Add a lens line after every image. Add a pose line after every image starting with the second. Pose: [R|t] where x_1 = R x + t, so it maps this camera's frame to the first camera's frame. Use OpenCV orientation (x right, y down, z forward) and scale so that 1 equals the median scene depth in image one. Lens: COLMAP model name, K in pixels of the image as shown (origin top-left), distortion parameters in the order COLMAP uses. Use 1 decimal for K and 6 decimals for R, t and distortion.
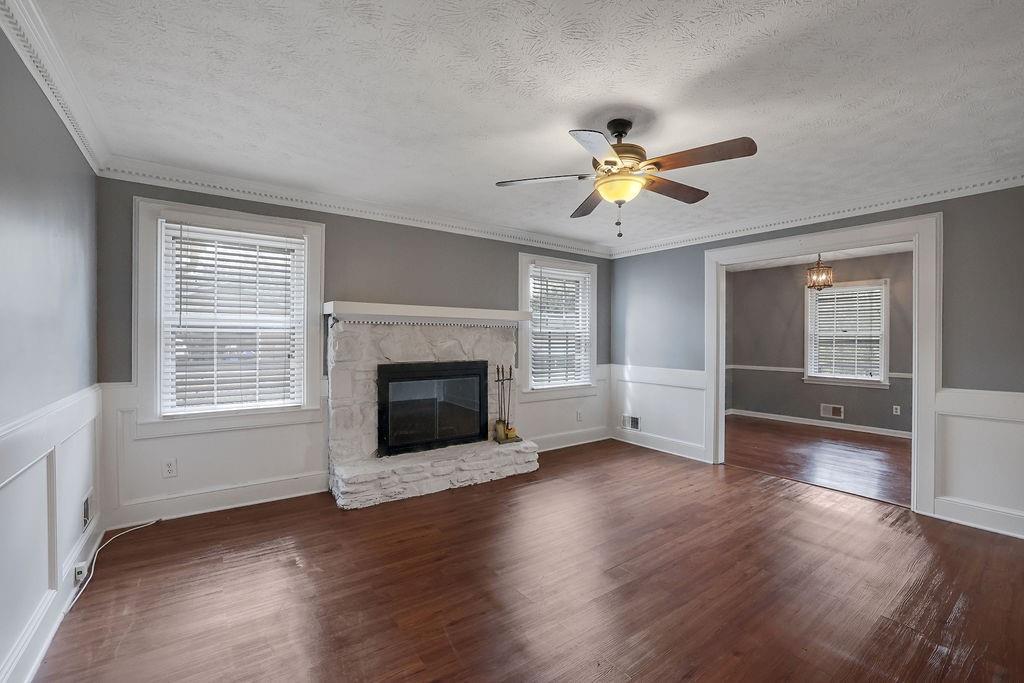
lens RADIAL K [[435.0, 0, 517.1], [0, 435.0, 340.0], [0, 0, 1]] dist [-0.051707, 0.016339]
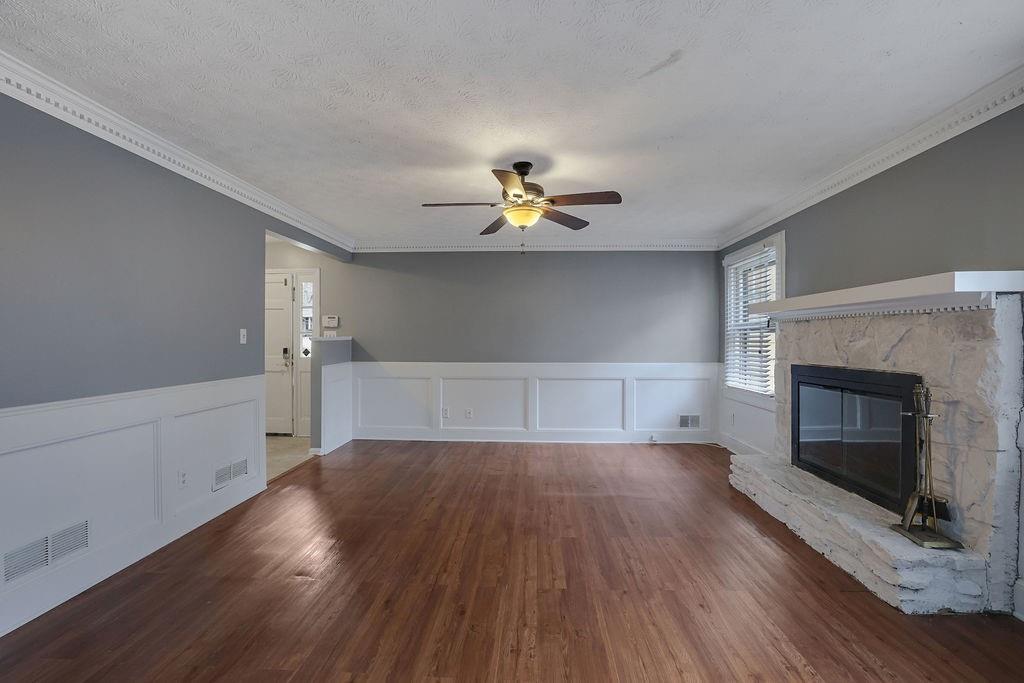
lens RADIAL K [[435.0, 0, 517.1], [0, 435.0, 340.0], [0, 0, 1]] dist [-0.051707, 0.016339]
pose [[-0.623773, -0.001912, -0.781603, 0.534886], [-0.002638, 0.999996, -0.000341, 0.004460], [0.781601, 0.001849, -0.623776, 0.770210]]
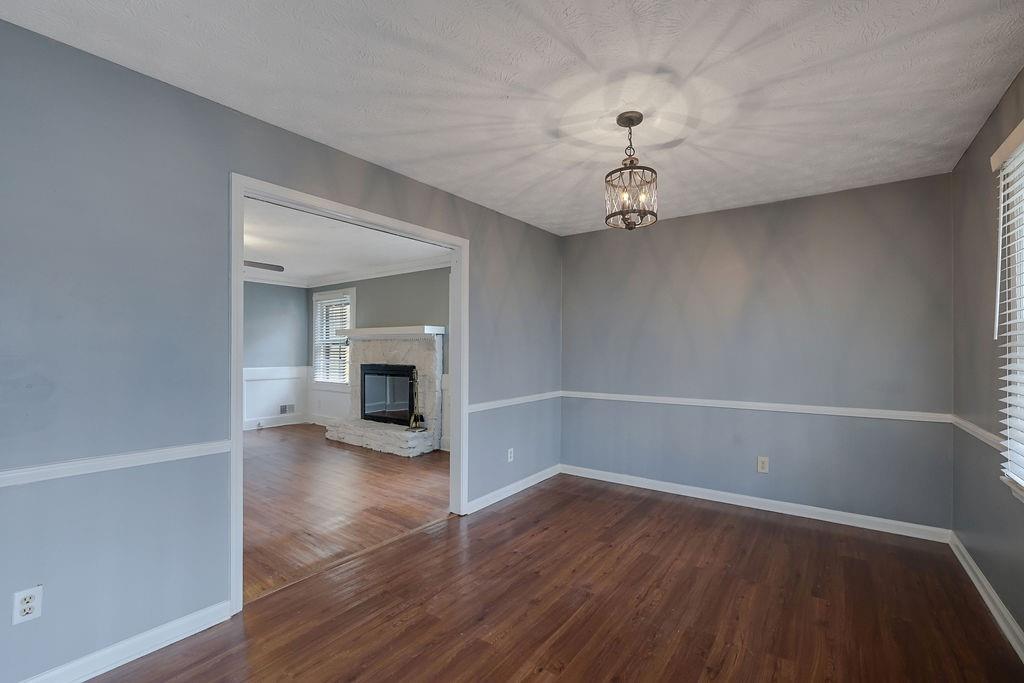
lens RADIAL K [[435.0, 0, 517.1], [0, 435.0, 340.0], [0, 0, 1]] dist [-0.051707, 0.016339]
pose [[0.312958, -0.024592, -0.949448, 1.037302], [-0.003339, 0.999630, -0.026993, 0.004375], [0.949761, 0.011618, 0.312760, 0.728741]]
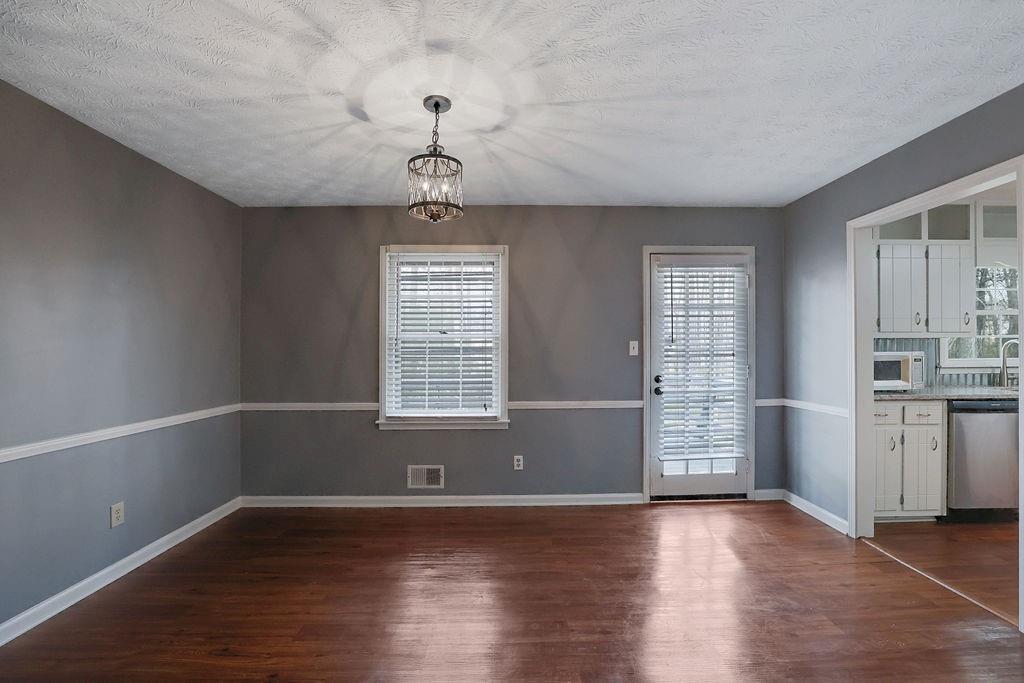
lens RADIAL K [[445.0, 0, 516.1], [0, 445.0, 348.9], [0, 0, 1]] dist [-0.024693, 0.000204]
pose [[0.572321, -0.002390, 0.820026, 0.394511], [0.007861, 0.999966, -0.002571, 0.003665], [-0.819992, 0.007918, 0.572320, 0.672443]]
